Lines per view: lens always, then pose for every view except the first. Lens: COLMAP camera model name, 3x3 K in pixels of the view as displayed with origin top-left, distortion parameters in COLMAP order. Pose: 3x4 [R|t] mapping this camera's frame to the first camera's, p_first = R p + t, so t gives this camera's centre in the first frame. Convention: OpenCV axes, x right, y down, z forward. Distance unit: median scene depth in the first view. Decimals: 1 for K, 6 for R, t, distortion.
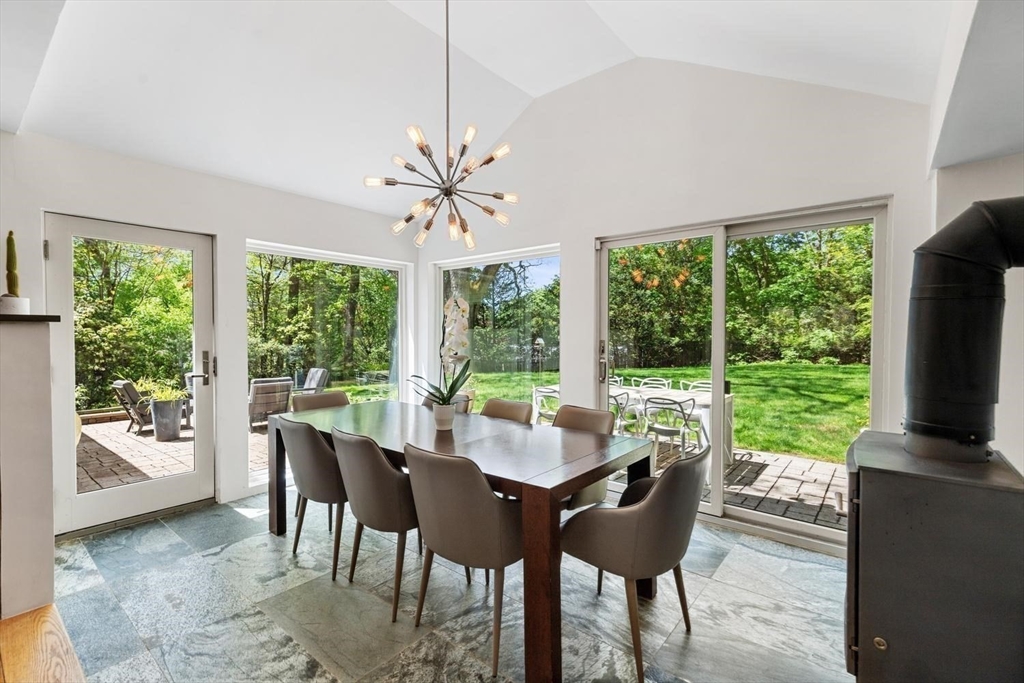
lens RADIAL K [[461.6, 0, 512.0], [0, 461.6, 341.5], [0, 0, 1]] dist [0.001645, 0.000181]
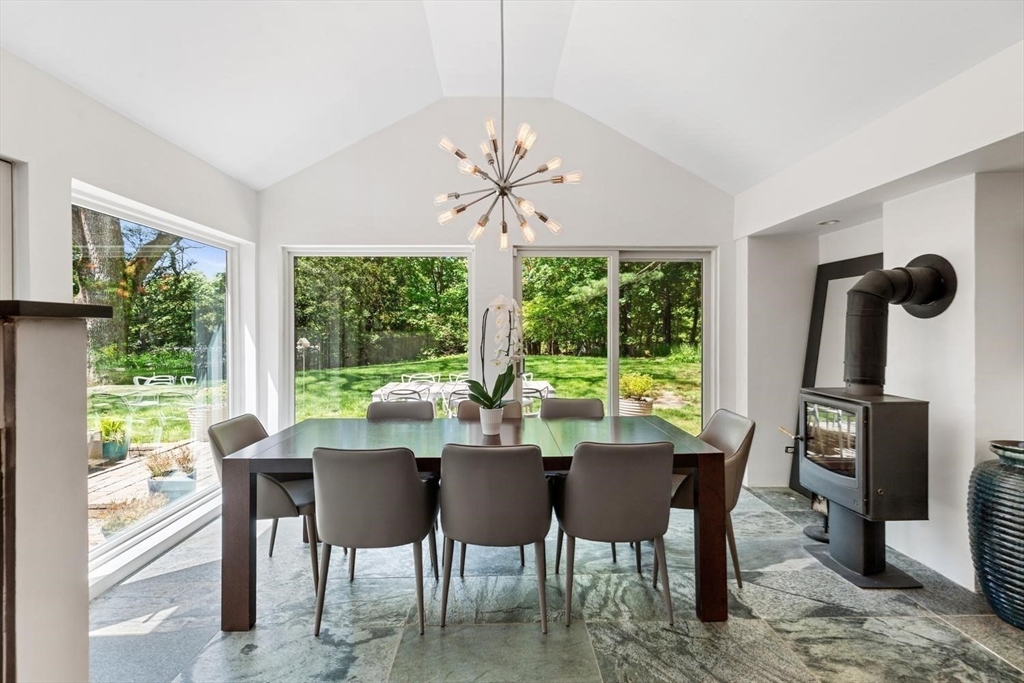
lens RADIAL K [[464.1, 0, 512.4], [0, 464.1, 330.3], [0, 0, 1]] dist [0.001518, 0.000136]
pose [[0.756970, -0.003169, 0.653442, -0.395559], [0.014985, 0.999809, -0.012509, -0.006784], [-0.653277, 0.019261, 0.756874, 0.124608]]
